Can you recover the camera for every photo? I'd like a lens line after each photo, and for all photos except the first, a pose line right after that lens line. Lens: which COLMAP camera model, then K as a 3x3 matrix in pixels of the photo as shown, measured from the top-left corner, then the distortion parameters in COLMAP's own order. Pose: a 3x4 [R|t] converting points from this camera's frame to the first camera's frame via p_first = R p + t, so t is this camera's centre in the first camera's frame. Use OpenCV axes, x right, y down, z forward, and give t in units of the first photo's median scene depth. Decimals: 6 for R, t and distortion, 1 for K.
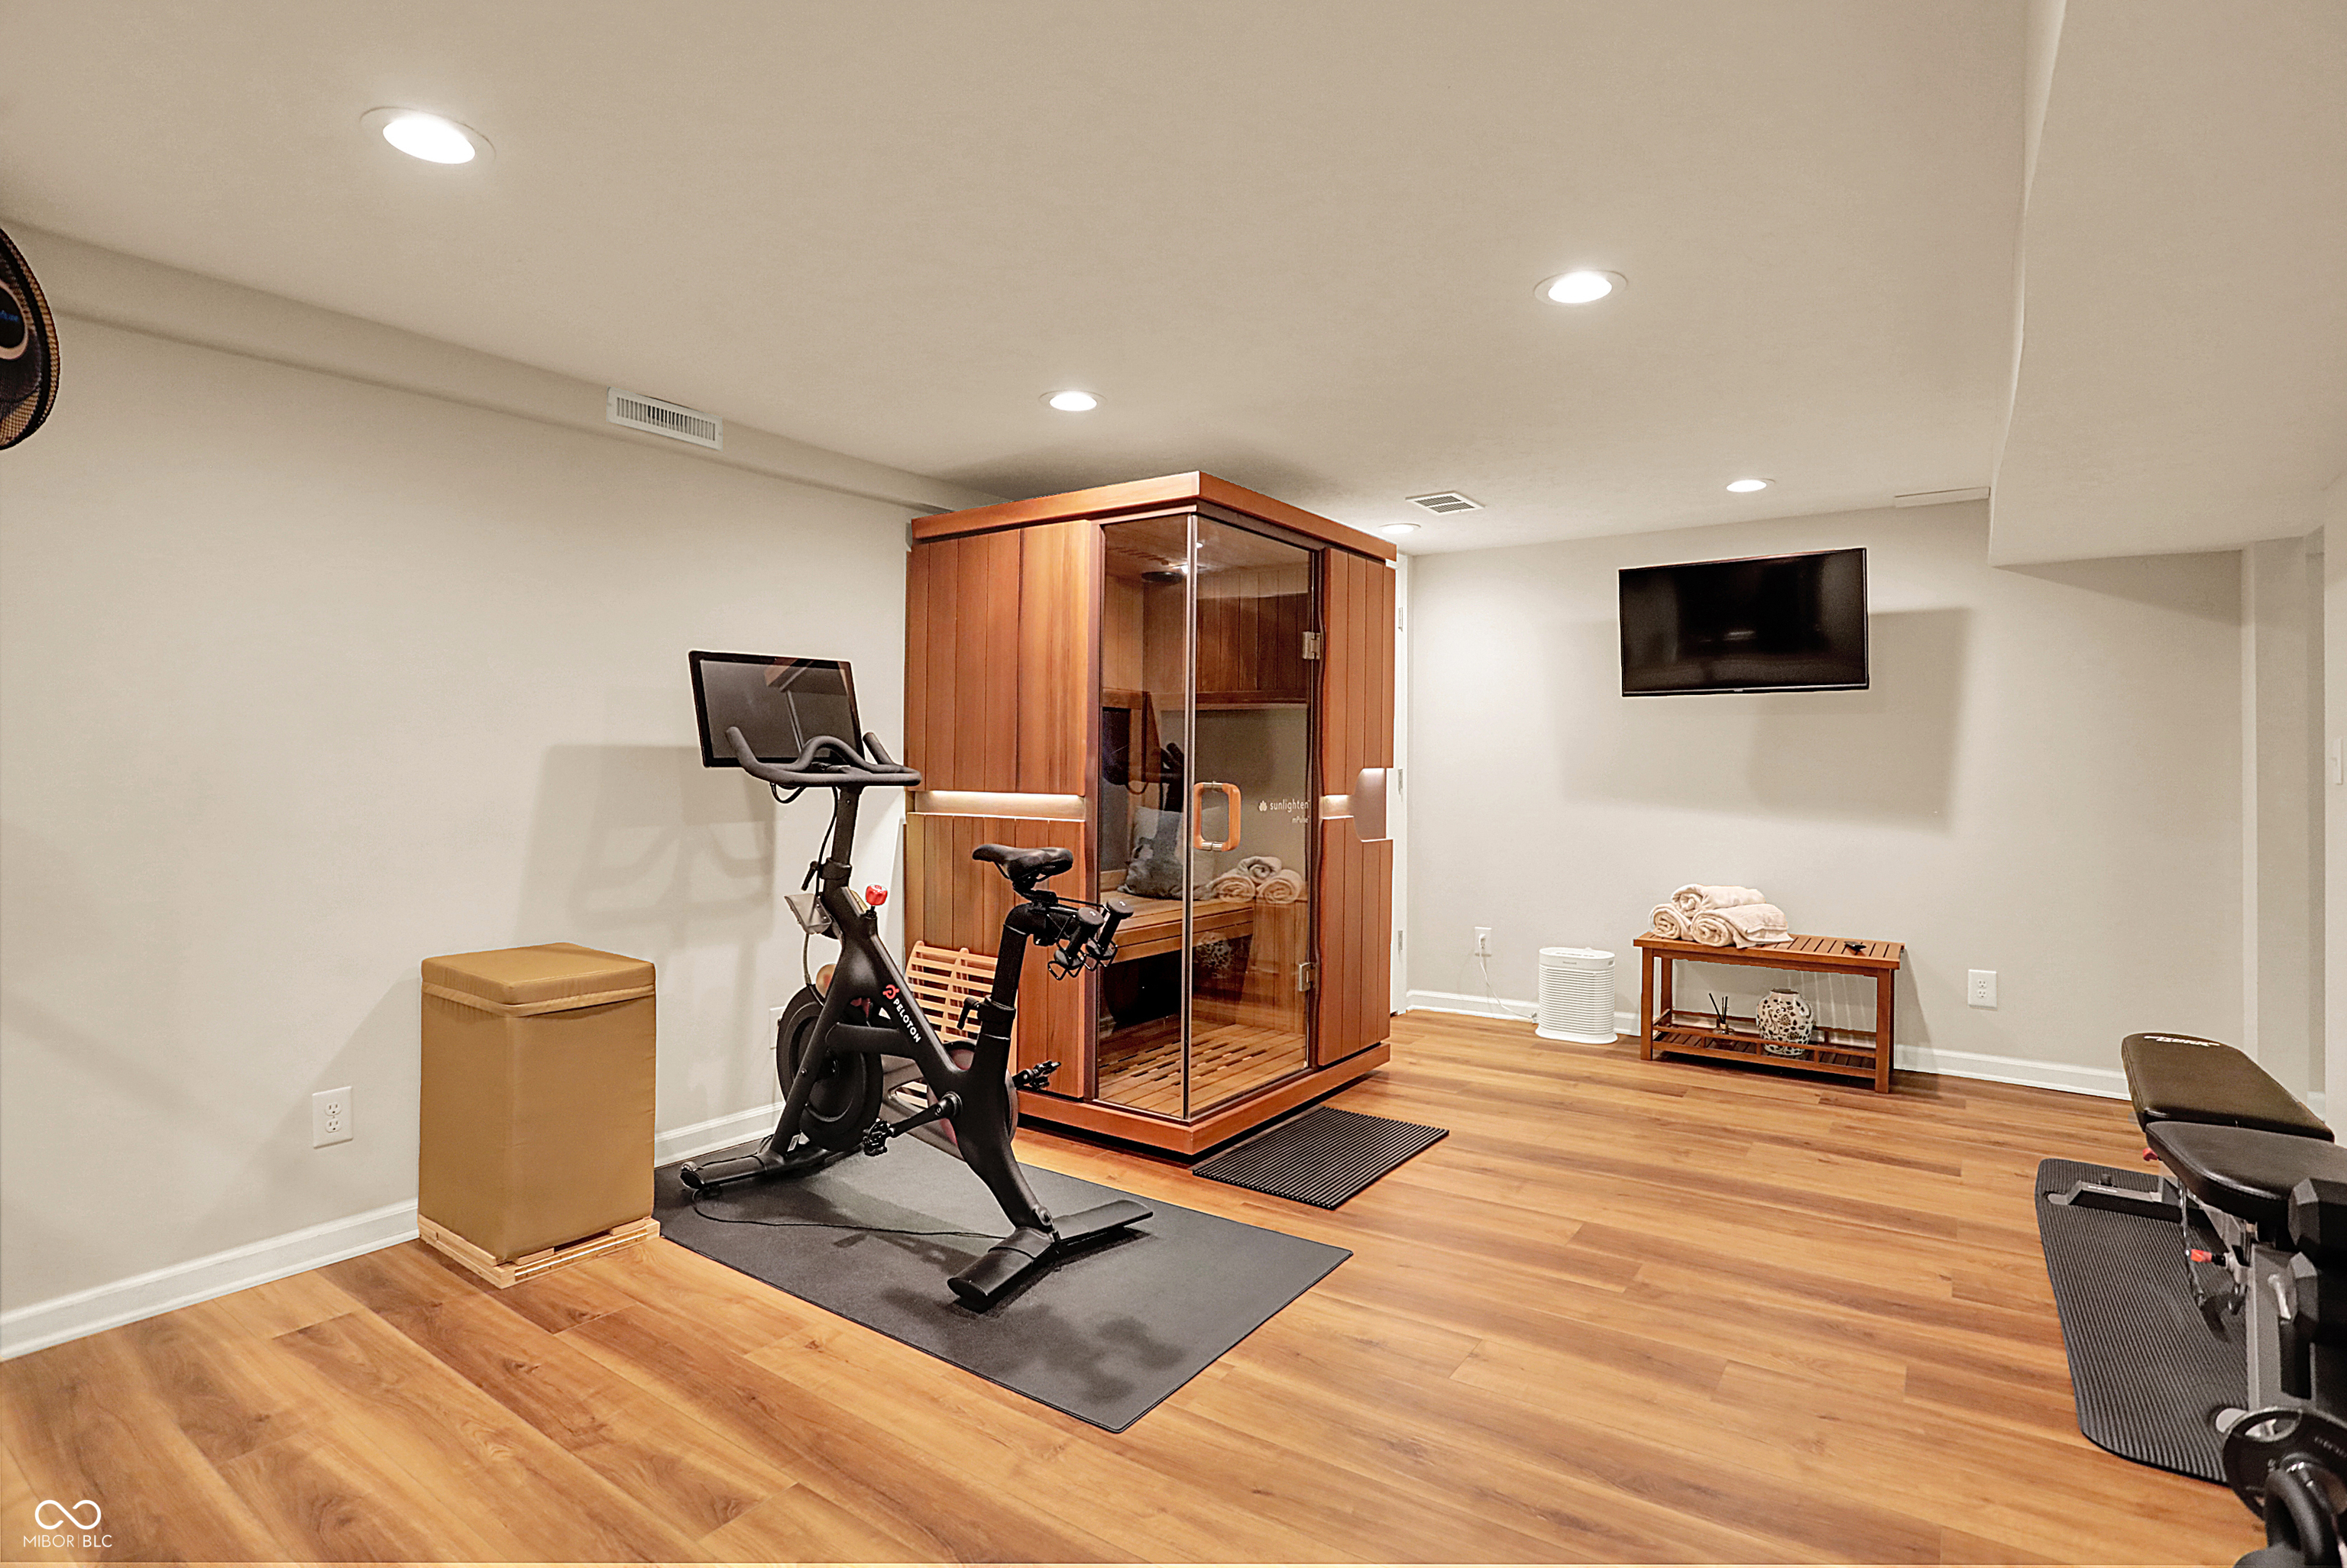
lens RADIAL K [[1152.6, 0, 1184.0], [0, 1152.6, 781.2], [0, 0, 1]] dist [-0.054345, 0.012796]
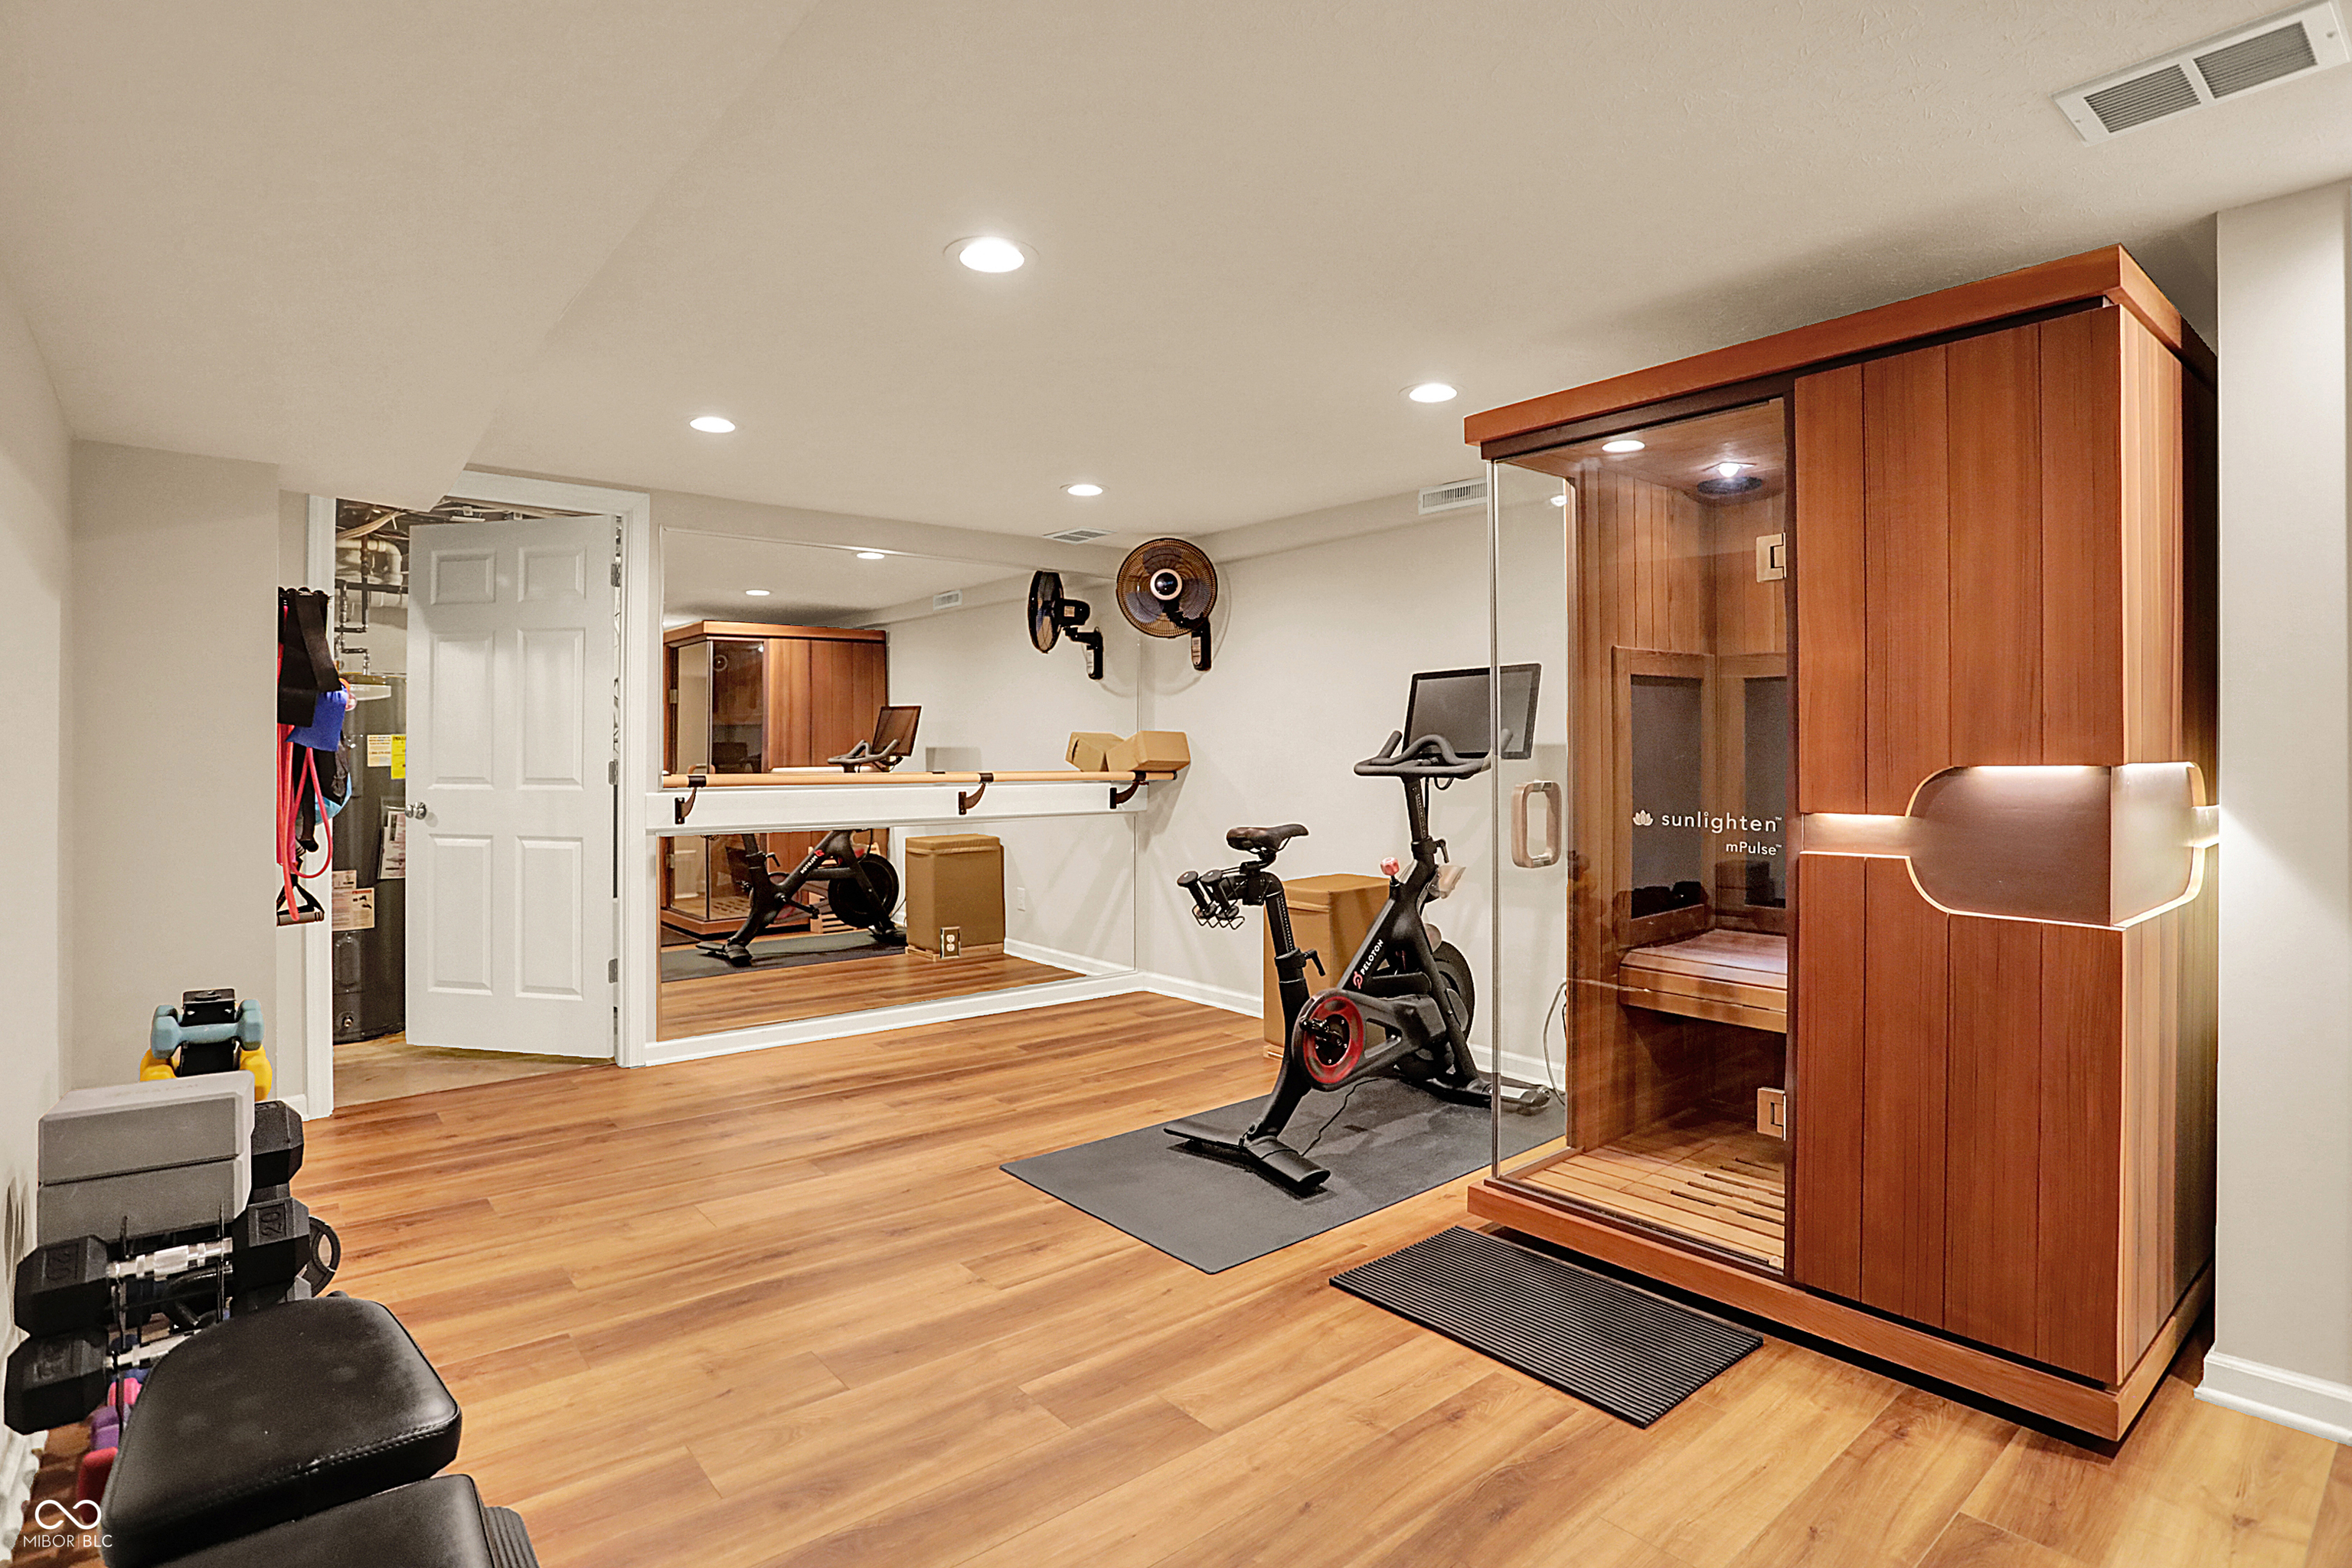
lens RADIAL K [[1155.2, 0, 1171.1], [0, 1155.2, 763.9], [0, 0, 1]] dist [-0.054345, 0.012796]
pose [[-0.269314, 0.005986, -0.963034, 1.257844], [-0.001419, 0.999977, 0.006613, -0.021974], [0.963051, 0.003147, -0.269299, 1.434192]]
